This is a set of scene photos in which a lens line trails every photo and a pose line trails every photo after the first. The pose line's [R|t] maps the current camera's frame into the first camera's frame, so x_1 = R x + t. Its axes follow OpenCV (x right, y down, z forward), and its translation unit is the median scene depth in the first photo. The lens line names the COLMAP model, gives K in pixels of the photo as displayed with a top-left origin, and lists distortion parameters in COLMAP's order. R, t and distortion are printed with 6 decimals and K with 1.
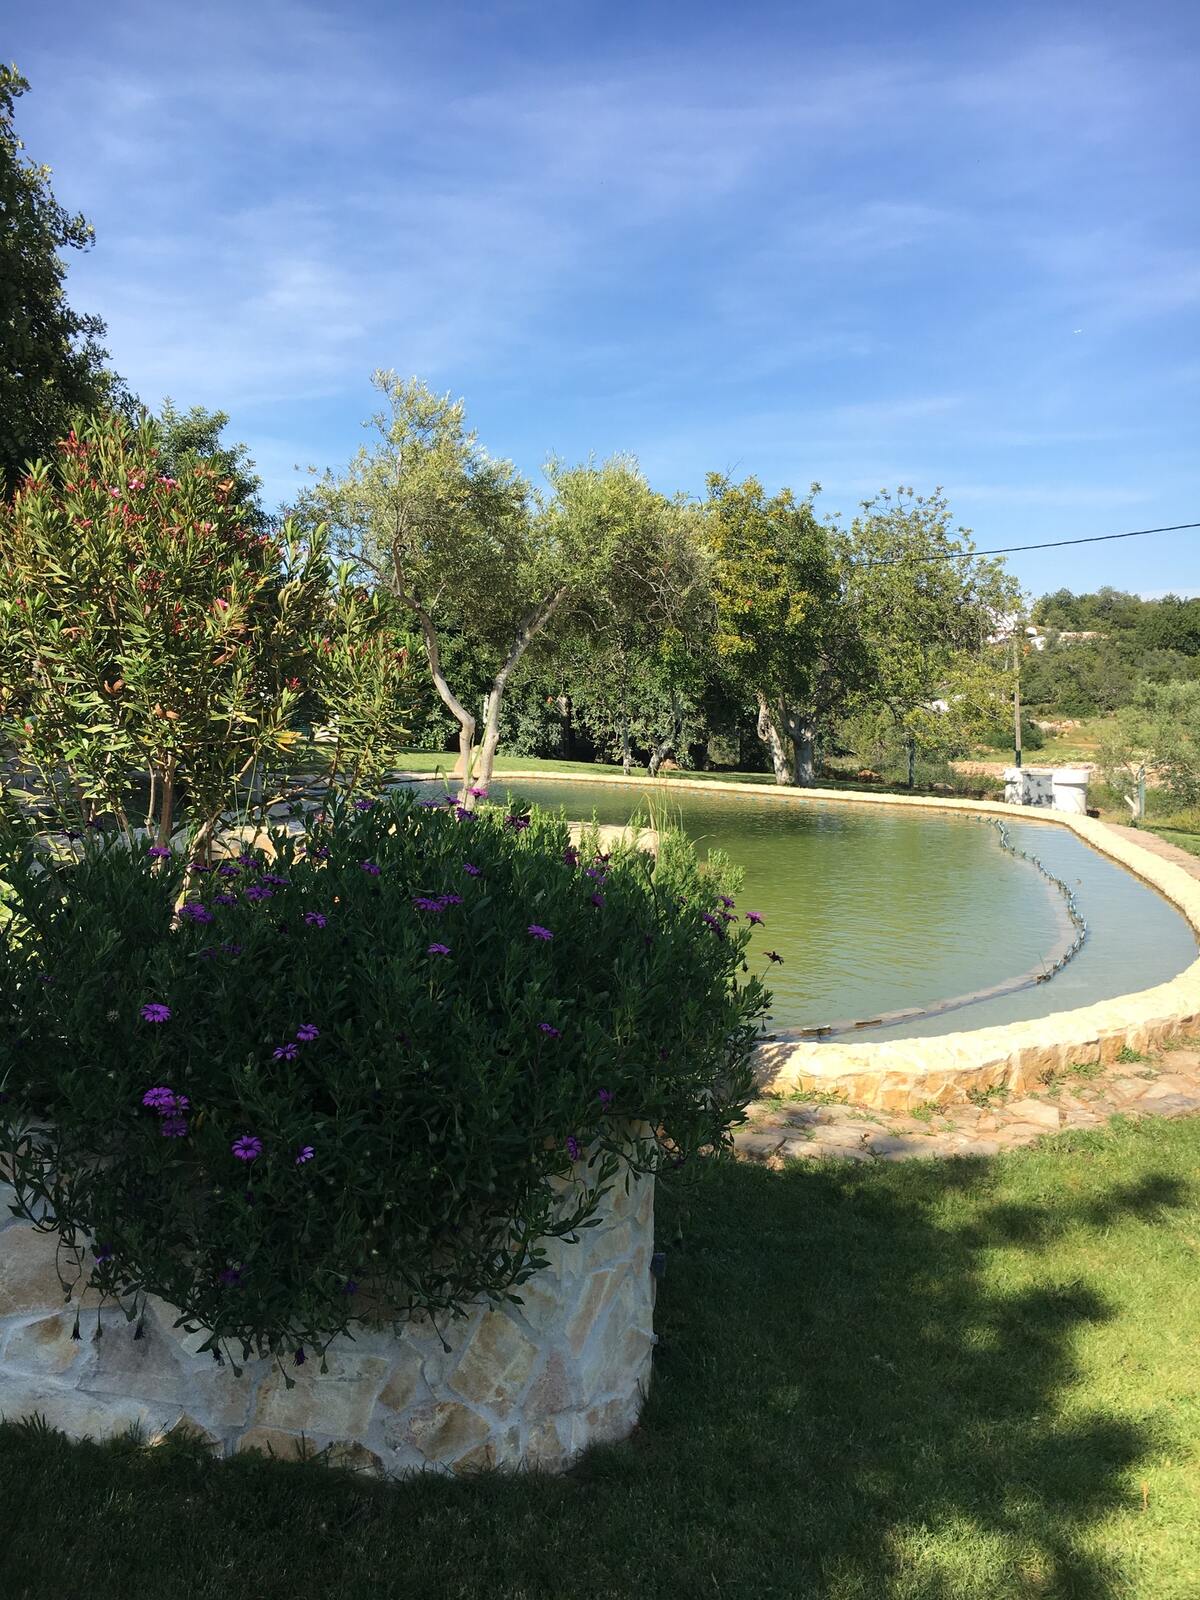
lens RADIAL K [[1371.2, 0, 600.0], [0, 1371.2, 800.0], [0, 0, 1]] dist [0.006780, 0.000950]
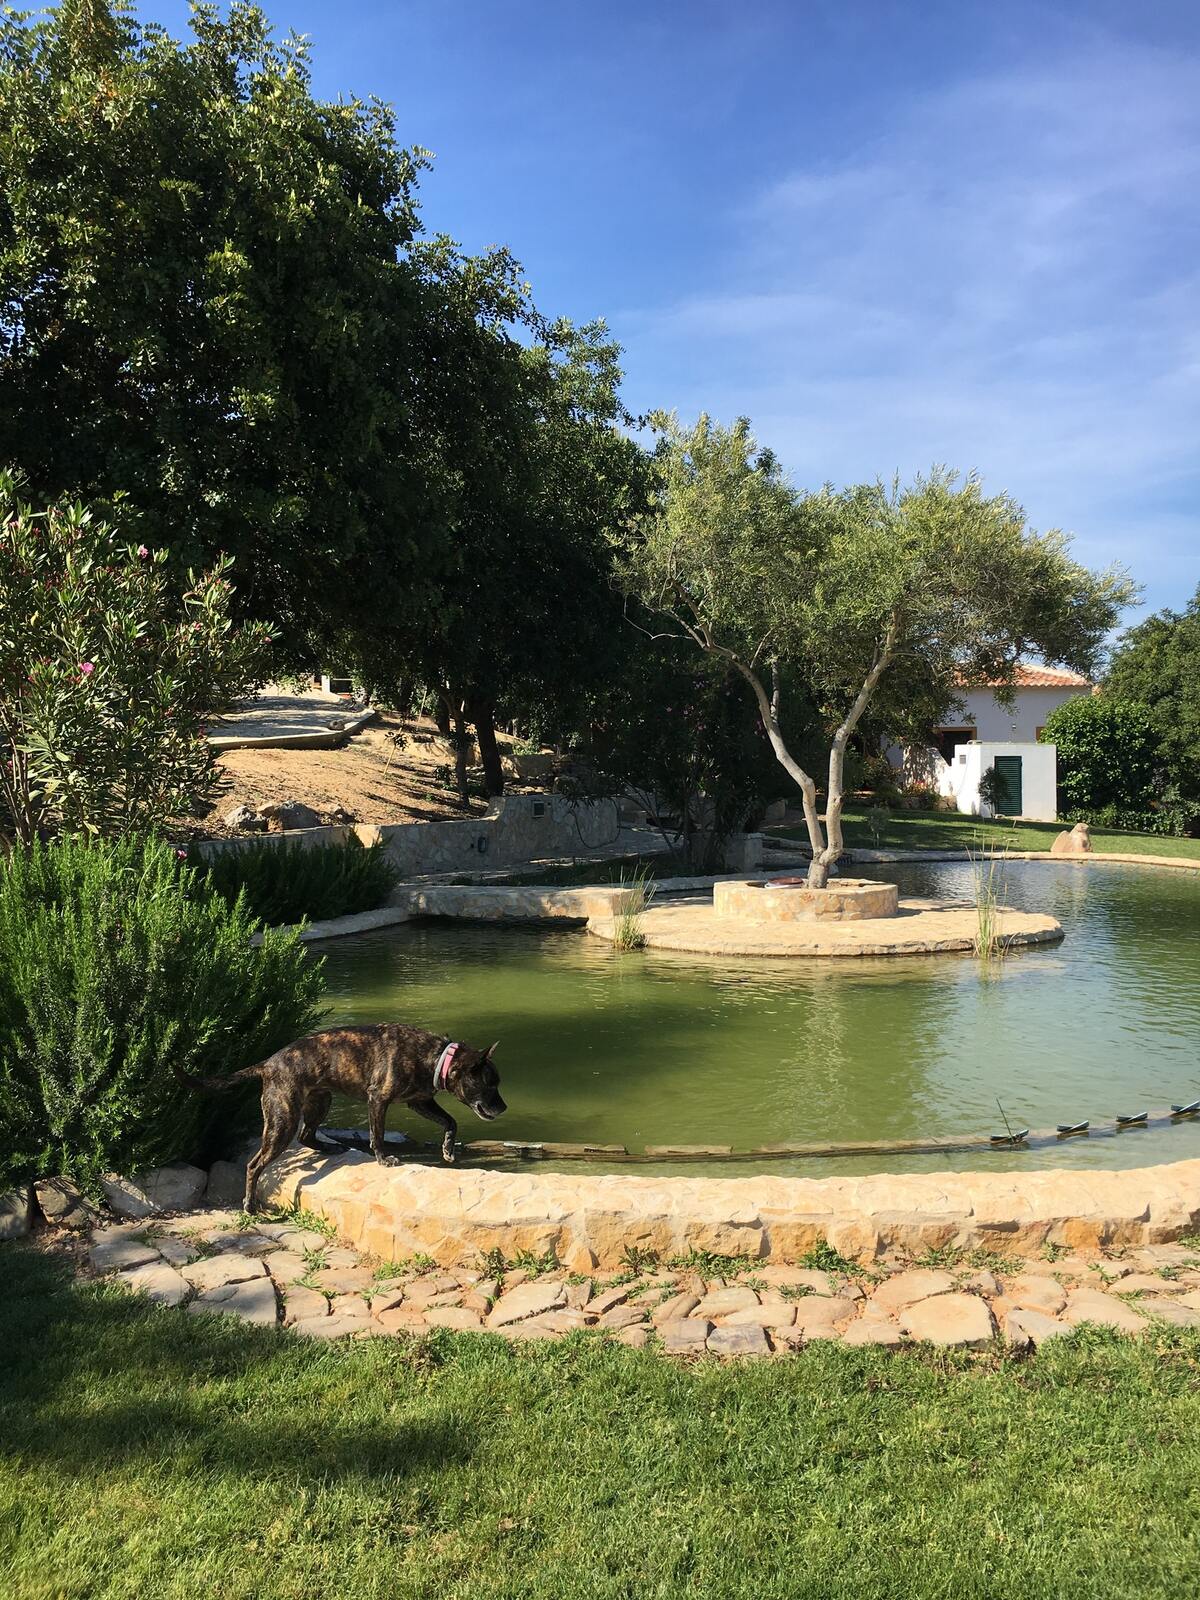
lens RADIAL K [[1371.2, 0, 600.0], [0, 1371.2, 800.0], [0, 0, 1]] dist [0.006780, 0.000950]
pose [[0.805864, 0.003853, -0.592088, 0.680463], [-0.041839, 0.997850, -0.050451, 0.010700], [0.590620, 0.065429, 0.804293, 0.415402]]
